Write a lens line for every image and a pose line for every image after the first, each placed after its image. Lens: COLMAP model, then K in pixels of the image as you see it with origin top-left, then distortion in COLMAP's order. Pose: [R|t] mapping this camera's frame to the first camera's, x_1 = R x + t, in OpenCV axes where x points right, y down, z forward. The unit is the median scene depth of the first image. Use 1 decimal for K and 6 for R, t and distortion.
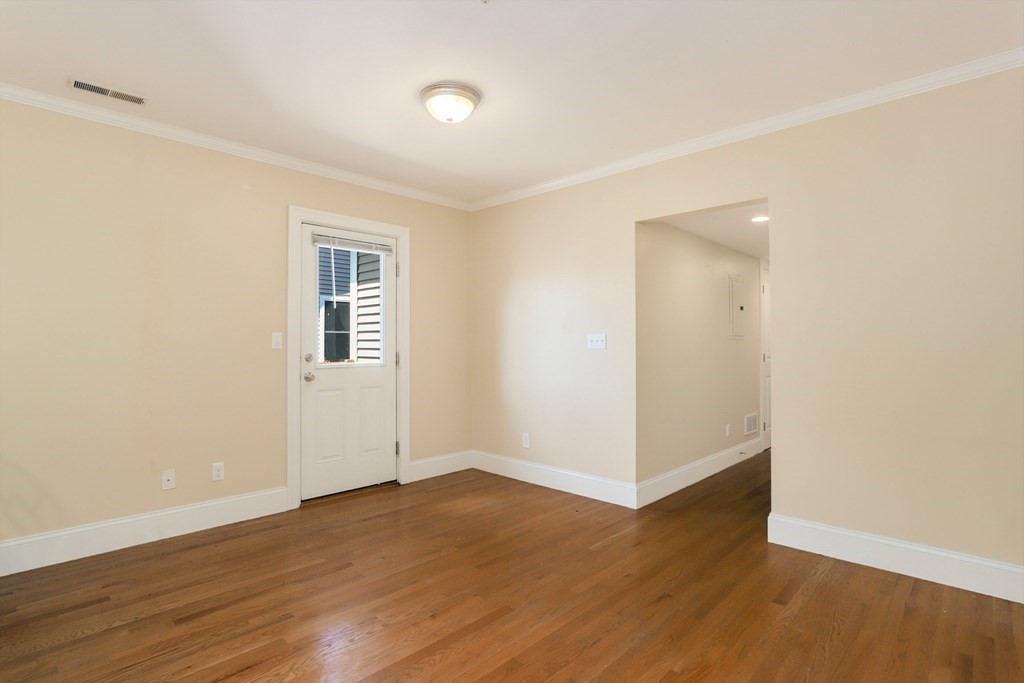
lens RADIAL K [[508.6, 0, 506.5], [0, 508.6, 335.4], [0, 0, 1]] dist [-0.020850, 0.001685]
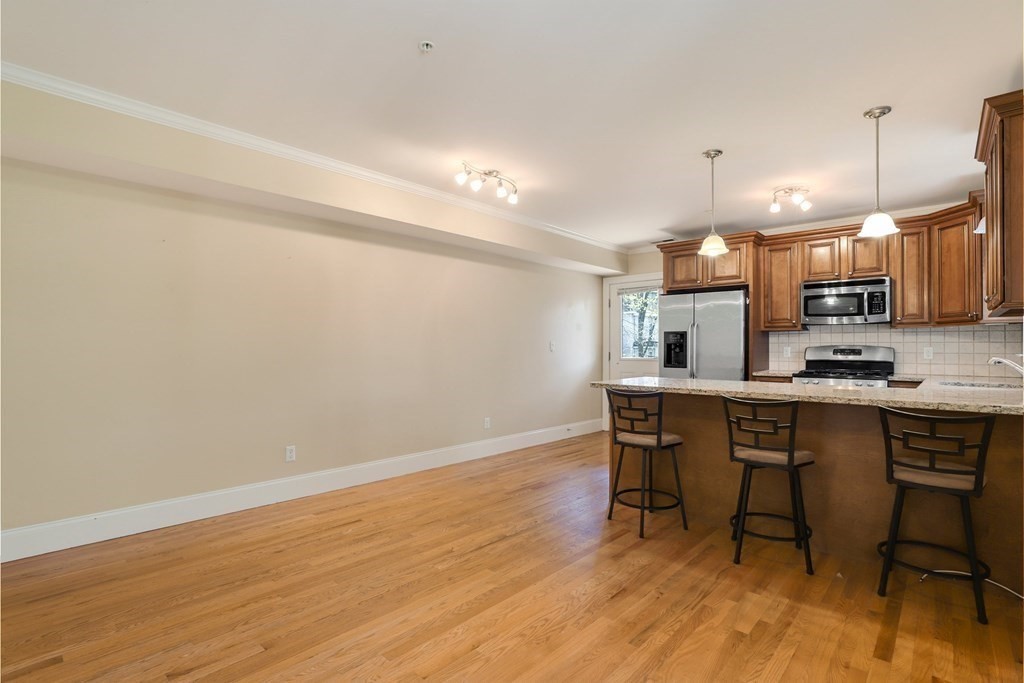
lens RADIAL K [[491.9, 0, 506.8], [0, 491.9, 344.8], [0, 0, 1]] dist [-0.022765, 0.000825]
pose [[-0.999535, -0.002285, -0.030393, -0.103759], [-0.001479, 0.999647, -0.026516, 0.023194], [0.030442, -0.026458, -0.999186, 1.138299]]
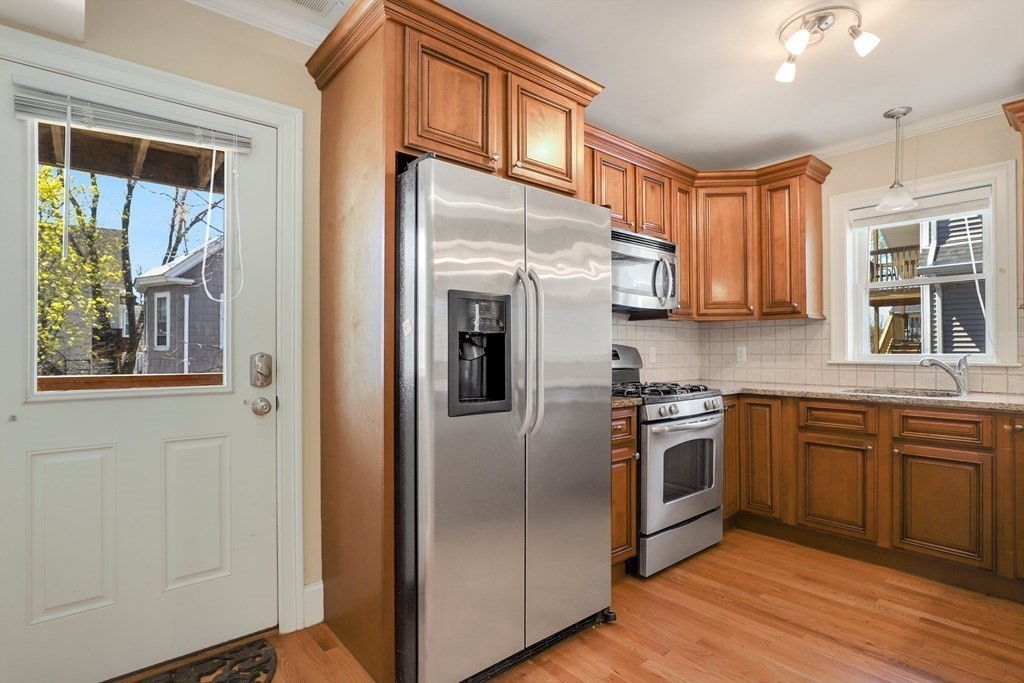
lens RADIAL K [[513.2, 0, 511.5], [0, 513.2, 348.8], [0, 0, 1]] dist [-0.013144, 0.000116]
pose [[-0.090158, -0.001170, -0.995927, -0.196943], [0.023145, 0.999727, -0.003269, -0.004928], [0.995659, -0.023346, -0.090106, -0.280675]]
